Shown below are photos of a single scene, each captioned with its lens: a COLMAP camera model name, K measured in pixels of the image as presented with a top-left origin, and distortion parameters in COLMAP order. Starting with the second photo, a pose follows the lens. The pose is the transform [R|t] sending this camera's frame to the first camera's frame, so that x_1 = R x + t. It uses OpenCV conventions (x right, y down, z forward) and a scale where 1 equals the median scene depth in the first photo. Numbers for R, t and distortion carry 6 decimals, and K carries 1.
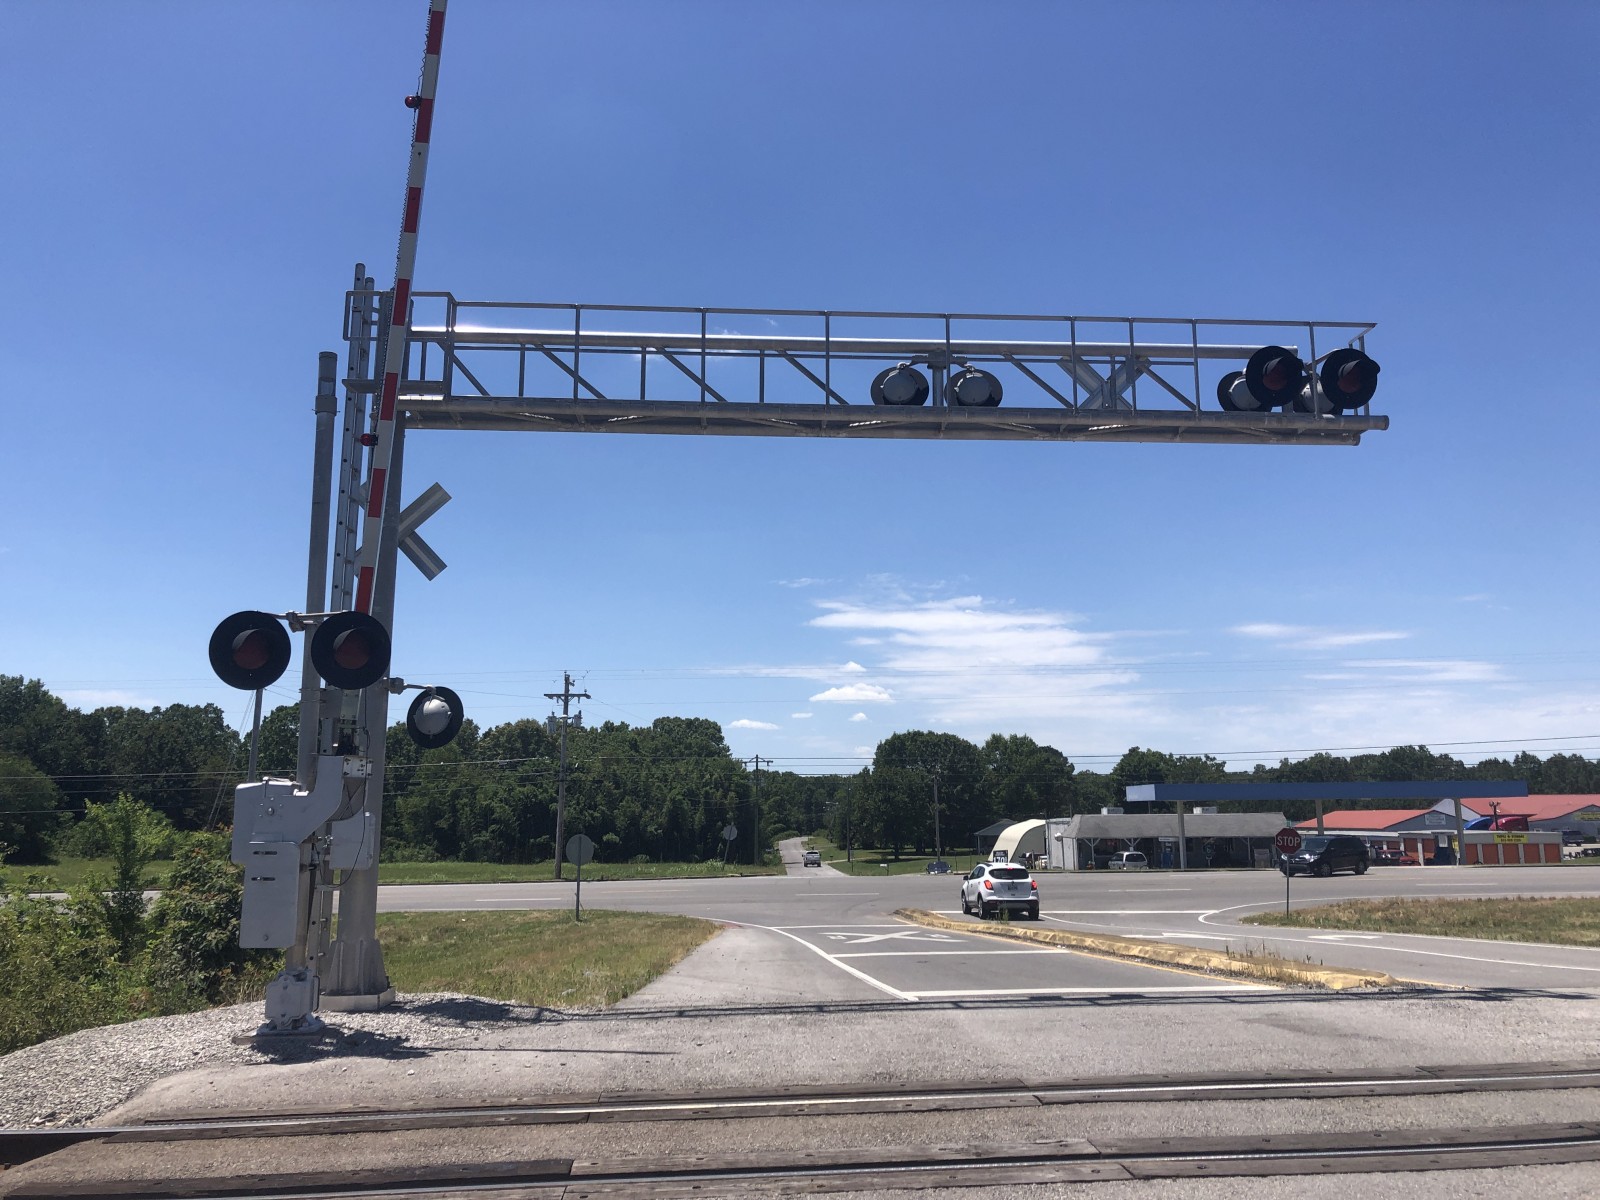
lens RADIAL K [[1377.2, 0, 848.6], [0, 1377.2, 558.9], [0, 0, 1]] dist [0.036284, -0.078260]
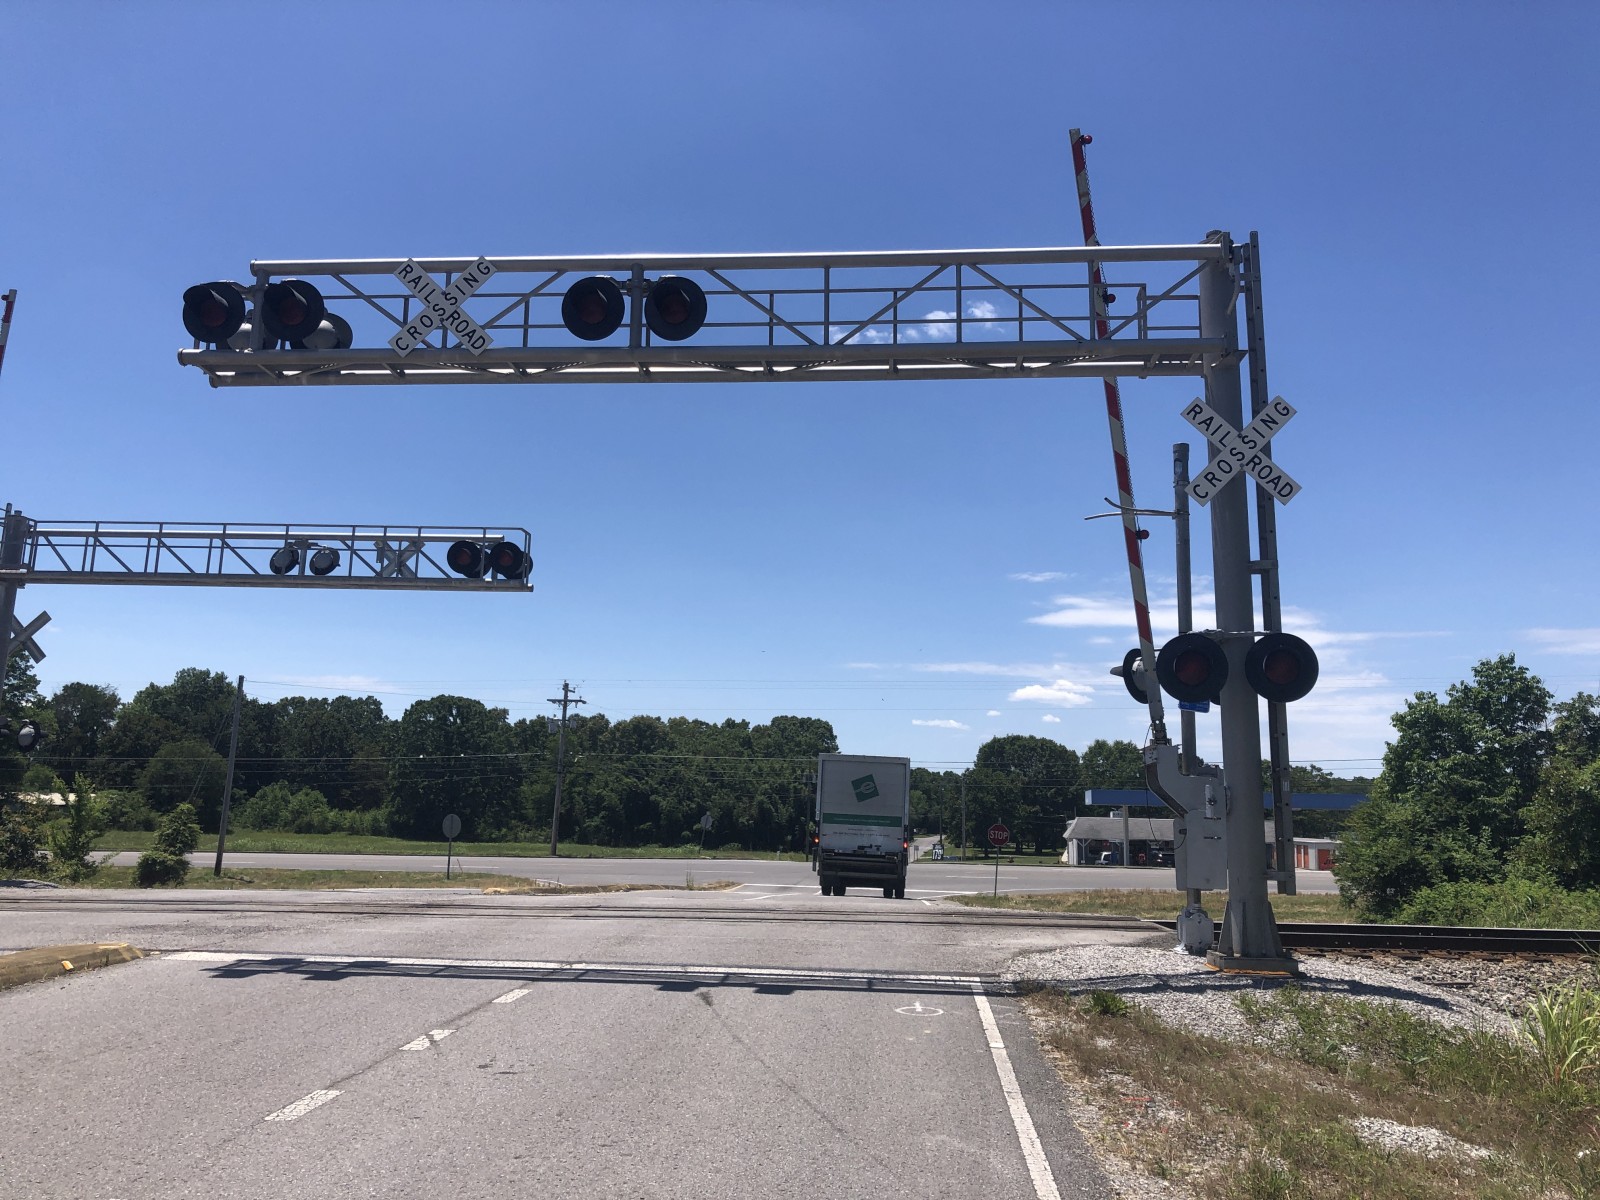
lens RADIAL K [[1377.2, 0, 838.4], [0, 1377.2, 579.0], [0, 0, 1]] dist [0.036284, -0.078260]
pose [[0.989786, 0.006685, -0.142403, 0.079696], [-0.004483, 0.999866, 0.015776, -0.010231], [0.142489, -0.014976, 0.989683, -0.054372]]
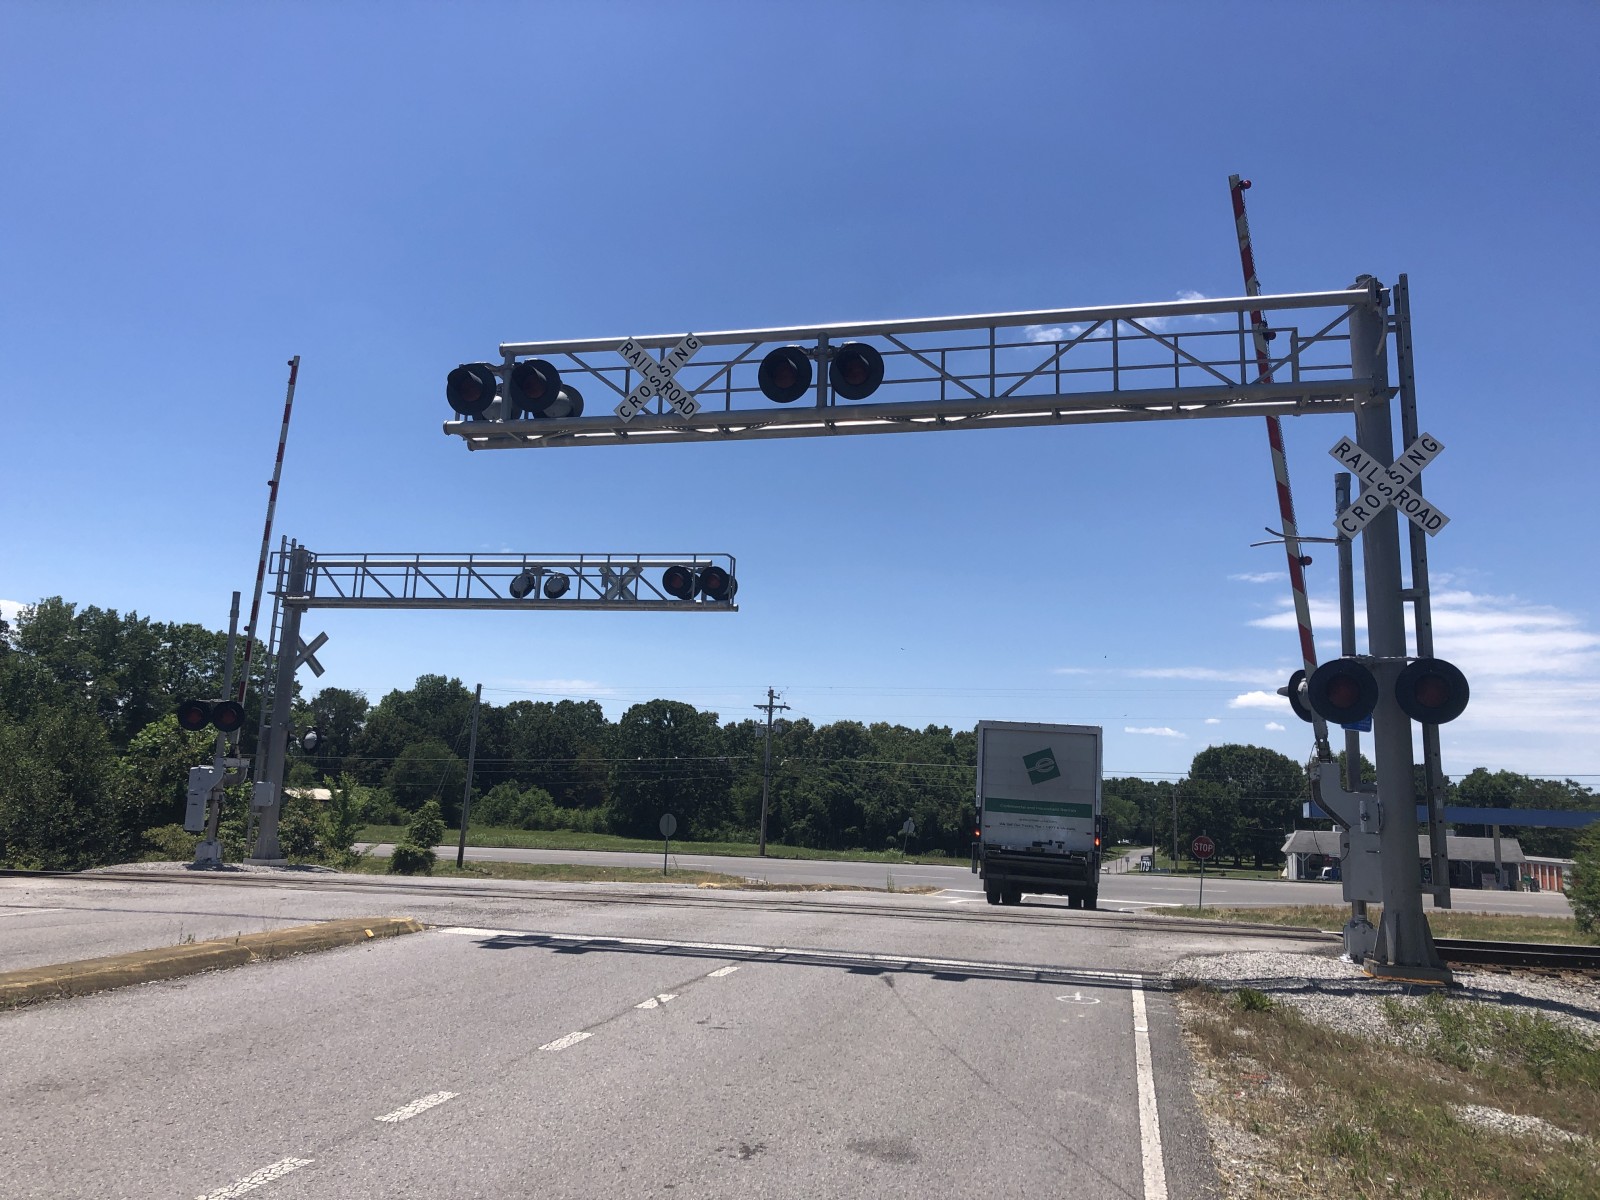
lens RADIAL K [[1377.2, 0, 775.1], [0, 1377.2, 575.4], [0, 0, 1]] dist [0.036284, -0.078260]
pose [[0.944428, -0.008032, -0.328619, 0.082791], [0.011581, 0.999894, 0.008844, -0.011786], [0.328513, -0.012159, 0.944421, -0.062069]]
